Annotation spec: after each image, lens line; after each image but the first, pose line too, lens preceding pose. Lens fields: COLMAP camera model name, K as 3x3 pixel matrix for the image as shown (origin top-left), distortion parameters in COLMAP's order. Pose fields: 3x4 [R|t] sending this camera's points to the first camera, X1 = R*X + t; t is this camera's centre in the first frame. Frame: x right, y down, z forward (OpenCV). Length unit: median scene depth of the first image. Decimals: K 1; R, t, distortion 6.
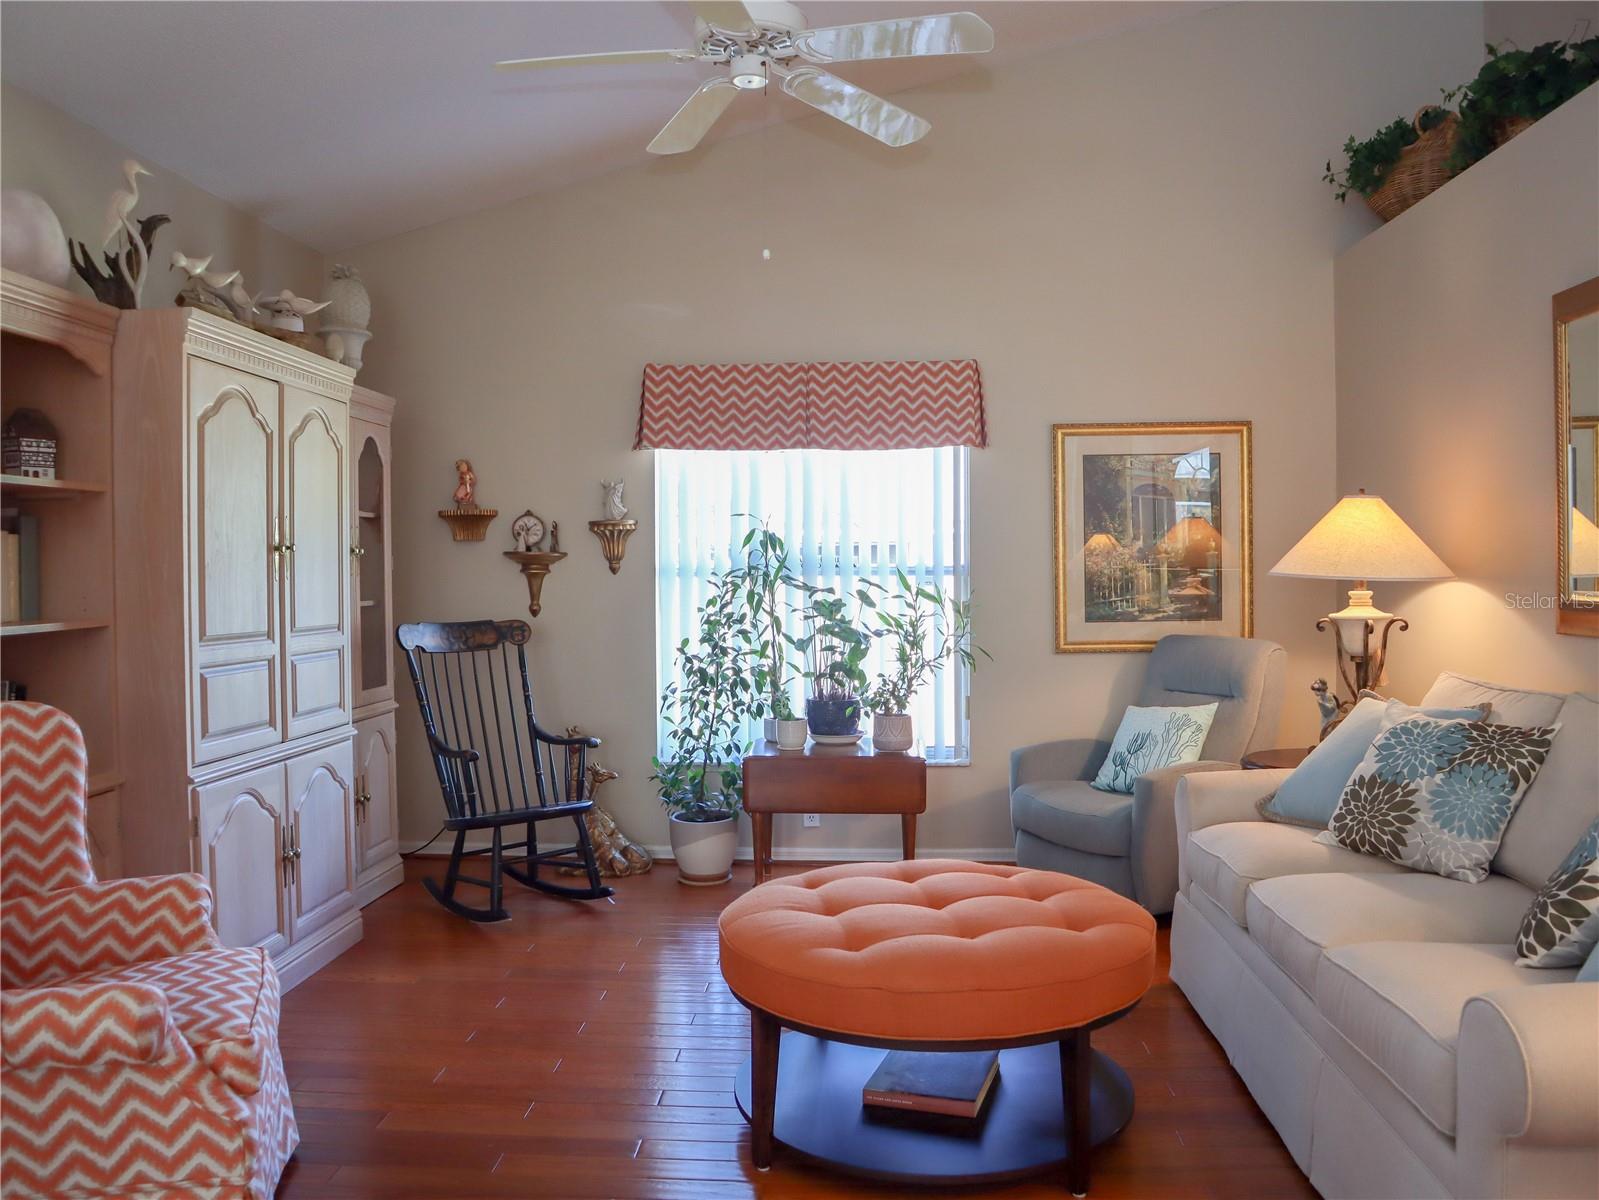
lens RADIAL K [[1283.5, 0, 800.3], [0, 1283.5, 599.4], [0, 0, 1]] dist [-0.101383, 0.053028]
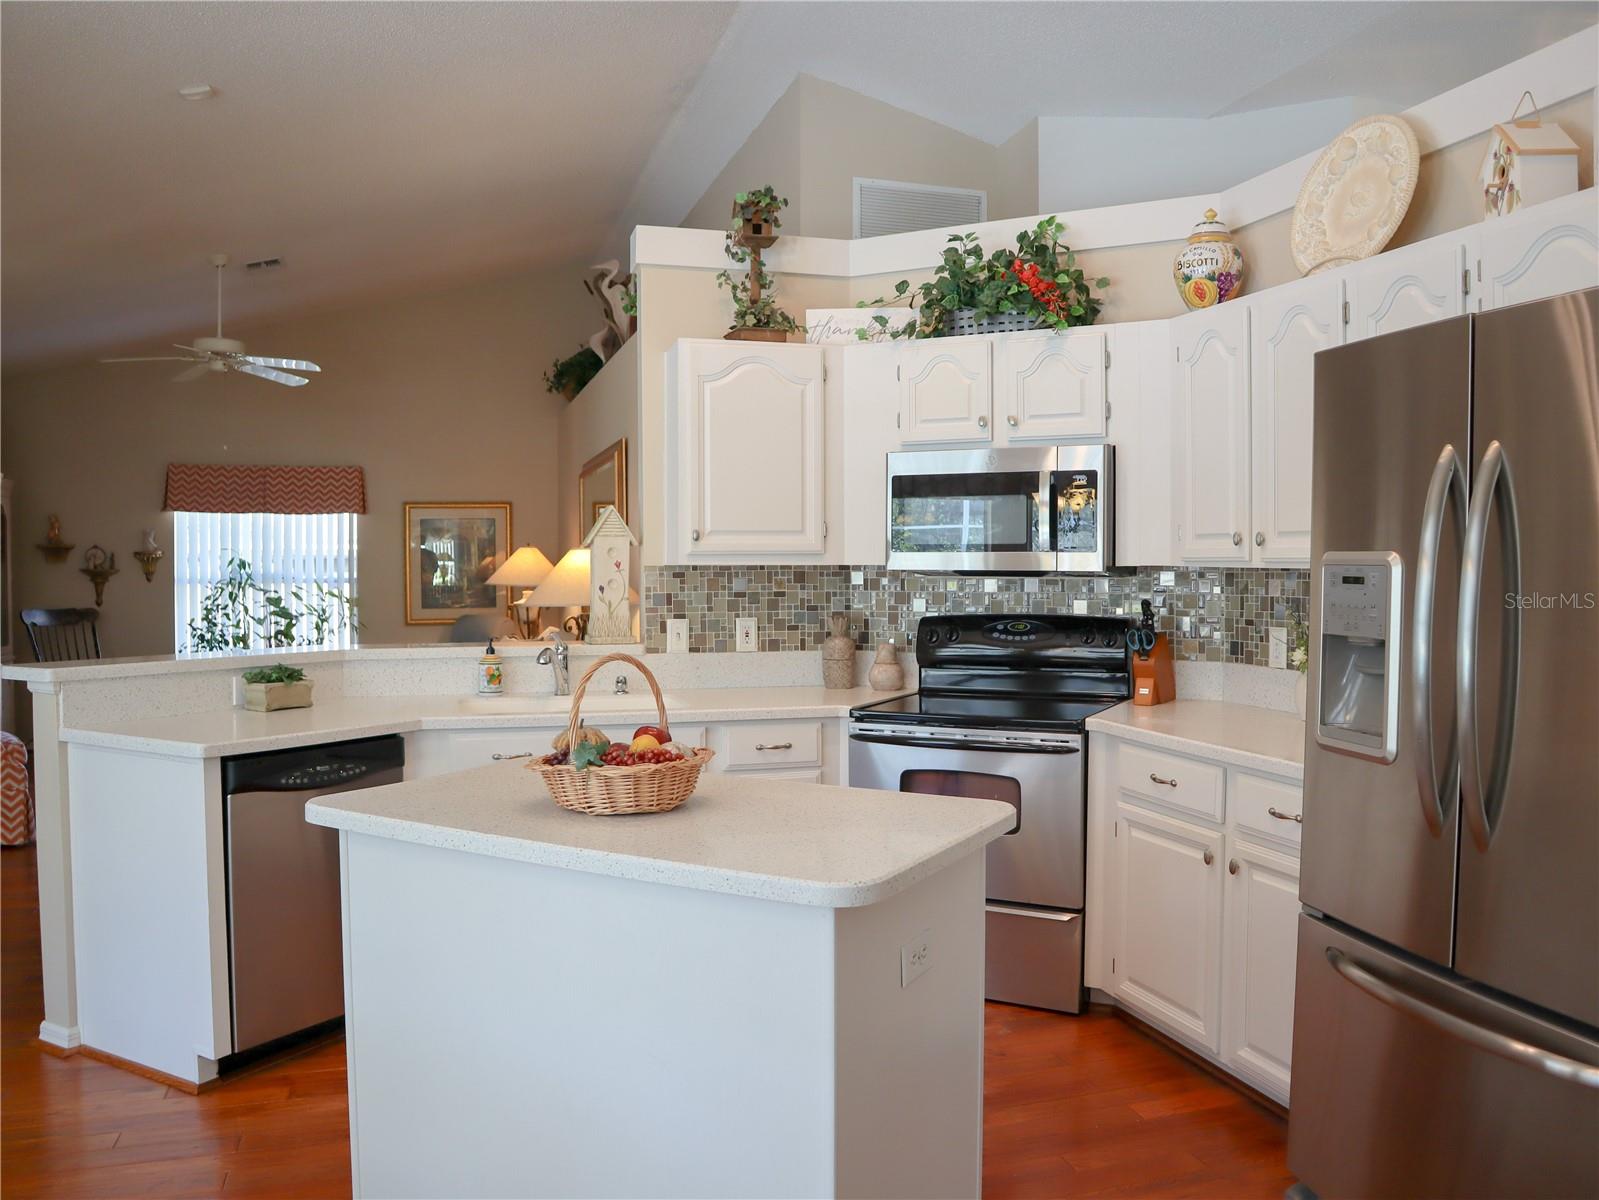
lens RADIAL K [[1283.5, 0, 801.5], [0, 1283.5, 607.1], [0, 0, 1]] dist [-0.101383, 0.053028]
pose [[0.940515, -0.003450, 0.339734, 0.114289], [0.002314, 0.999990, 0.003748, 0.010073], [-0.339743, -0.002739, 0.940514, -0.943670]]
